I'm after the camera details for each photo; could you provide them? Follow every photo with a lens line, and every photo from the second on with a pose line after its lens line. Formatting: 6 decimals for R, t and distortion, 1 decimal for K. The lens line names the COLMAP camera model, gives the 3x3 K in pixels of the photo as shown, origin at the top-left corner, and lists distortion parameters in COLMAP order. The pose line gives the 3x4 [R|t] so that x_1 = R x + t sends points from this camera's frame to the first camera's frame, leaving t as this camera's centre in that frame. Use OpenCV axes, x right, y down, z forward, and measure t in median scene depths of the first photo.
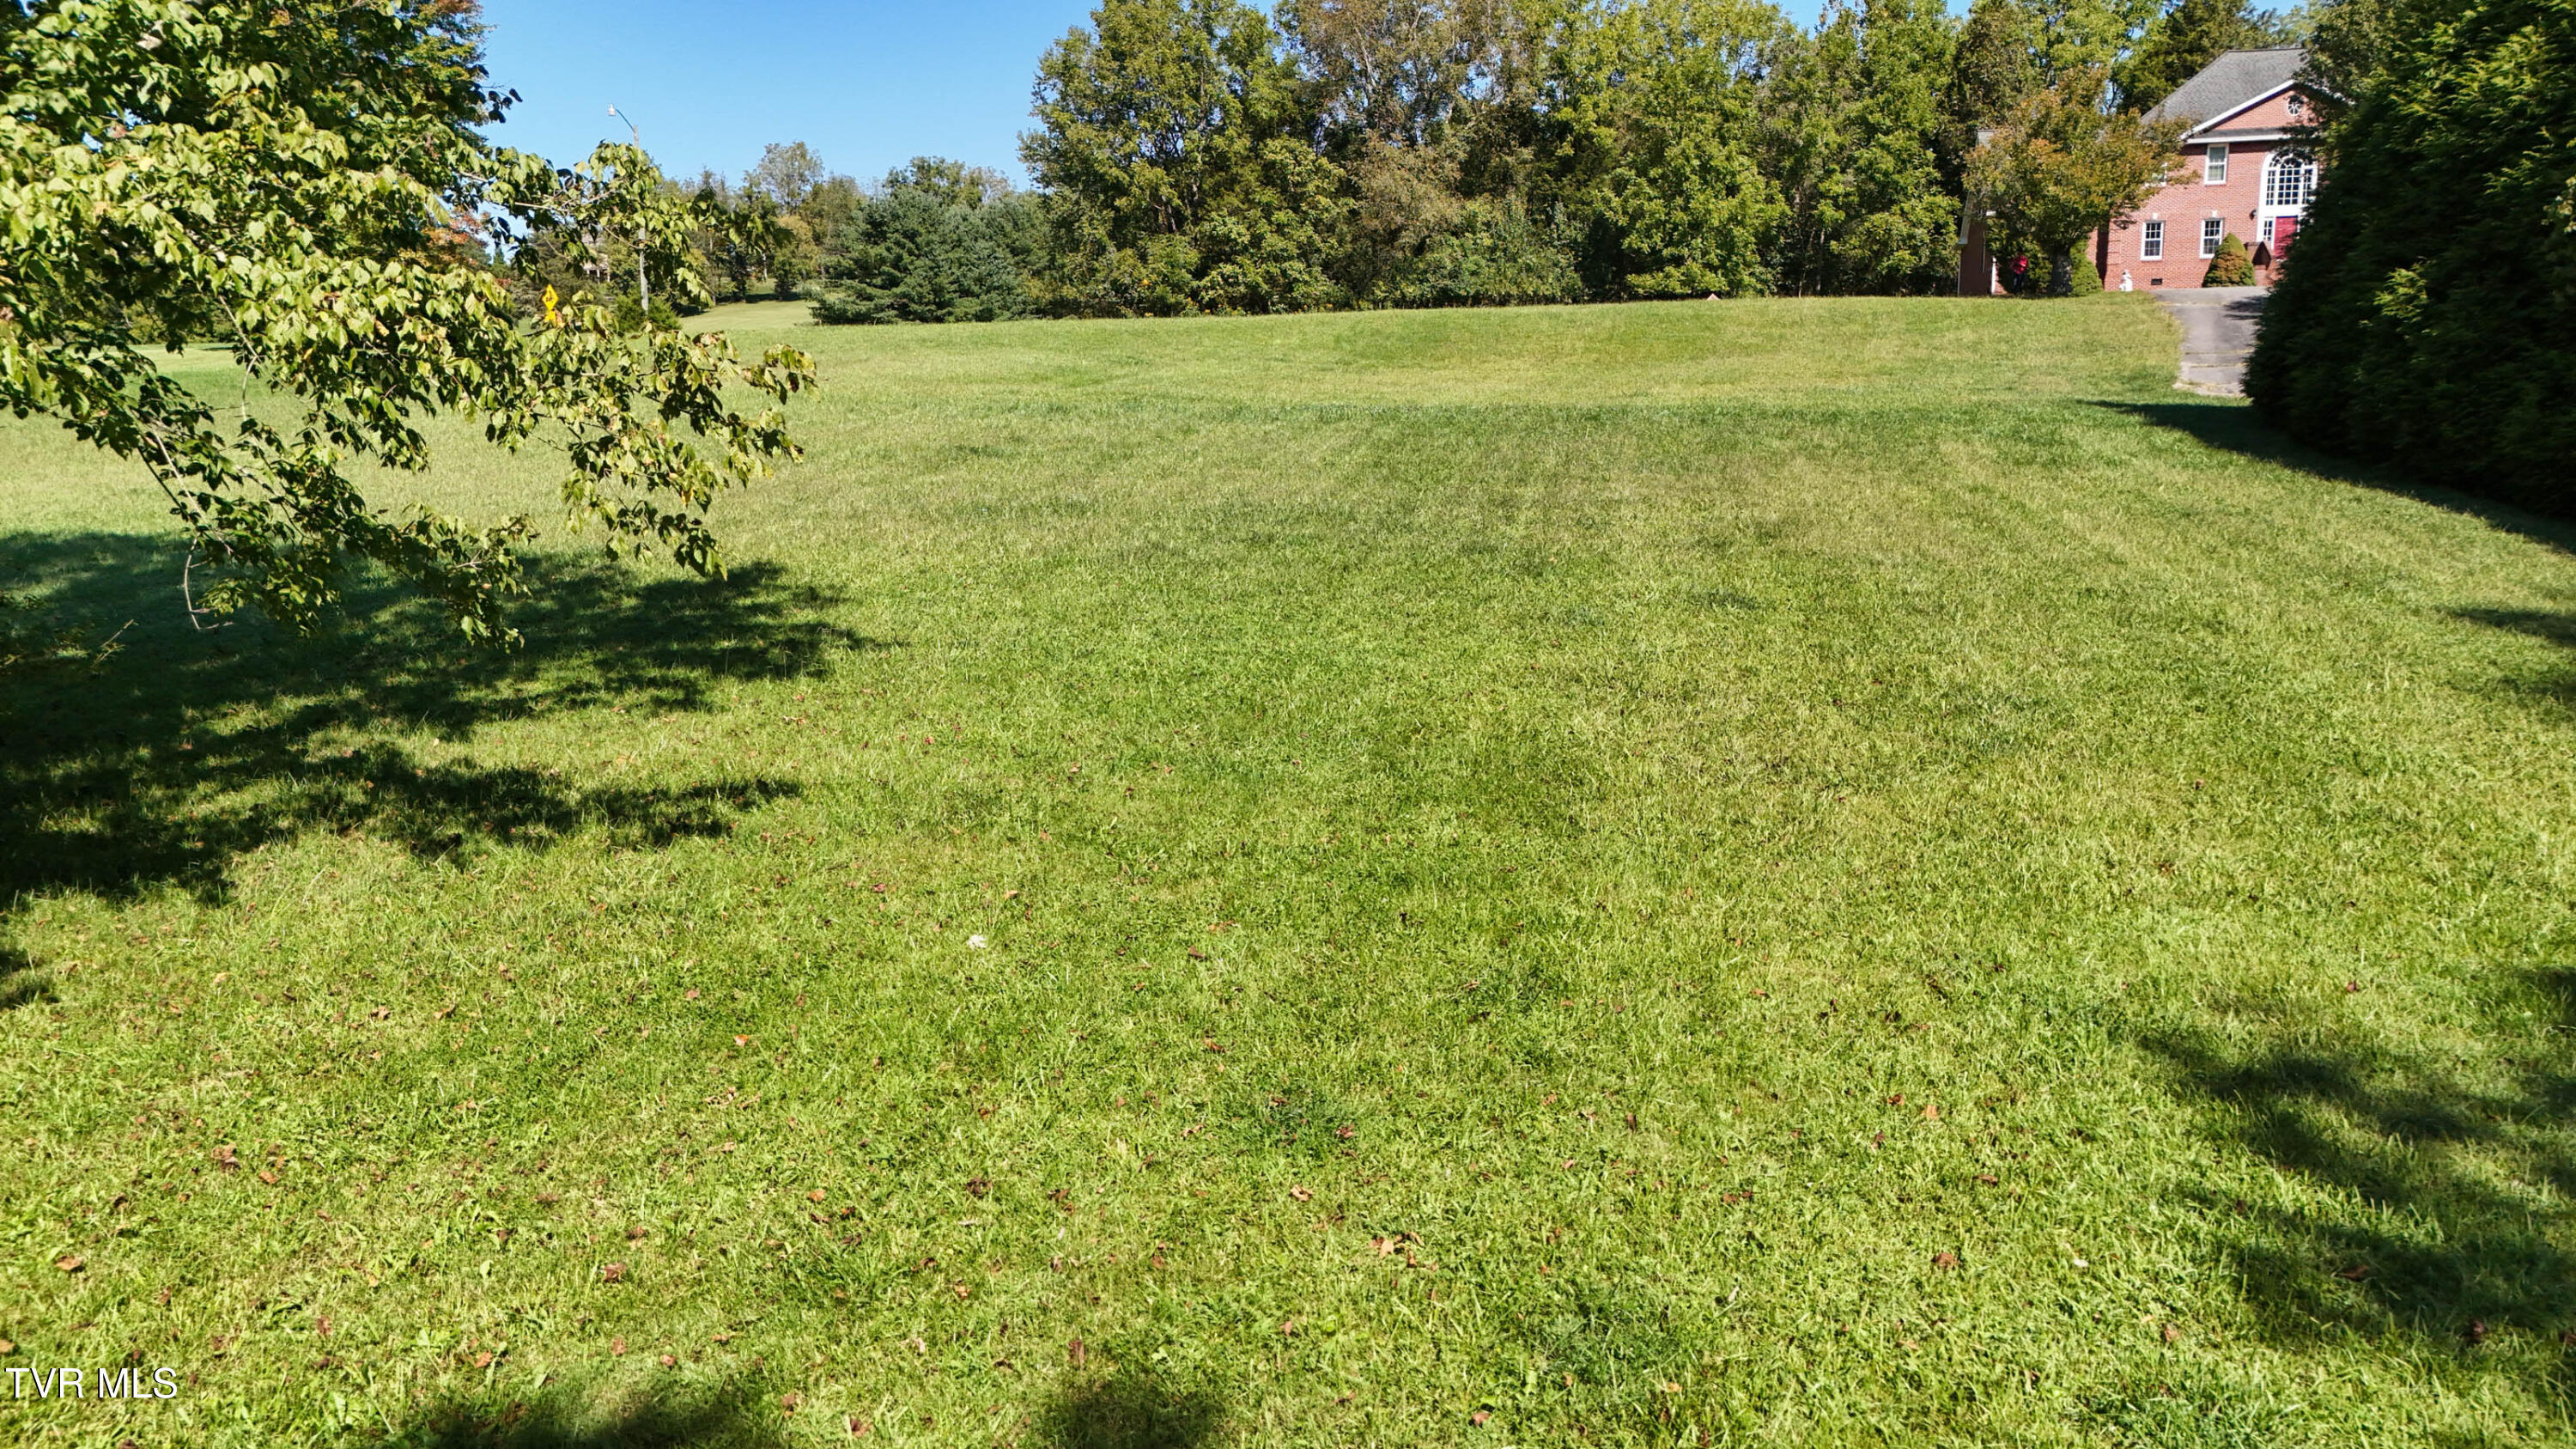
lens RADIAL K [[1888.8, 0, 1278.2], [0, 1888.8, 711.6], [0, 0, 1]] dist [0.074487, -0.066571]
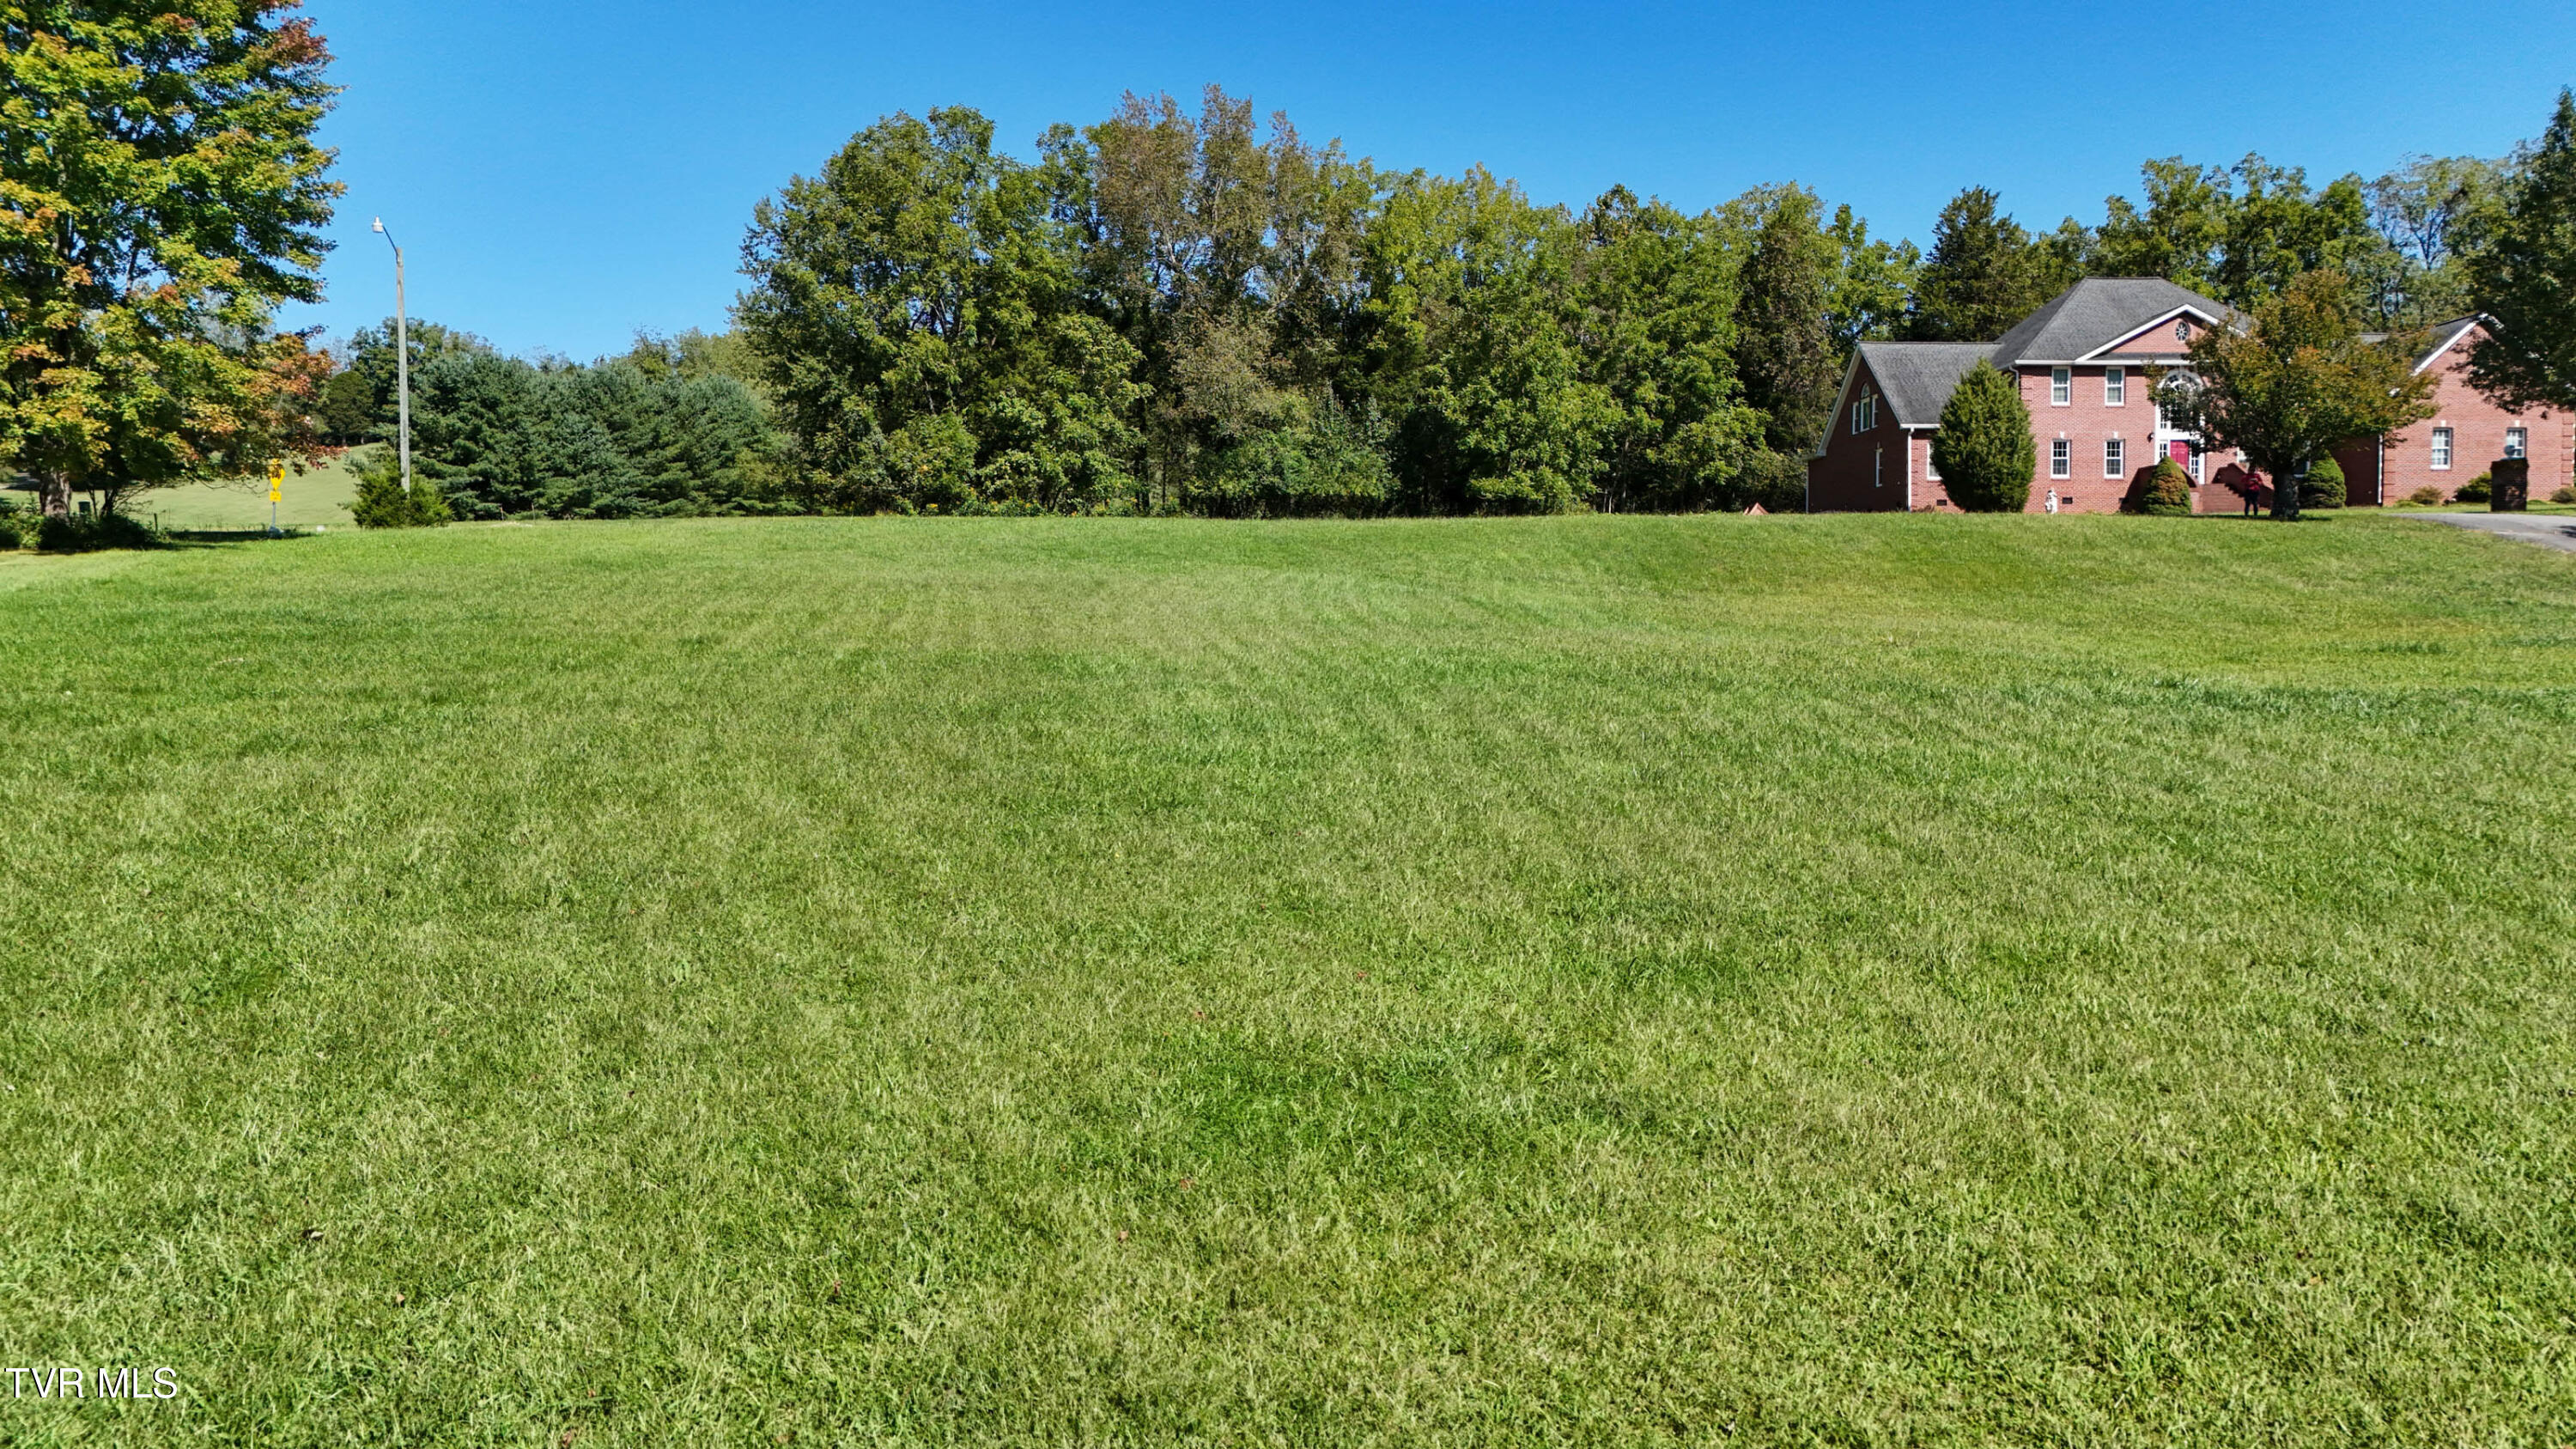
lens RADIAL K [[1888.8, 0, 1289.1], [0, 1888.8, 746.3], [0, 0, 1]] dist [0.074487, -0.066571]
pose [[0.958052, -0.014074, 0.286250, -0.158370], [0.037164, 0.996461, -0.075392, -0.030946], [-0.284176, 0.082867, 0.955184, 0.146124]]
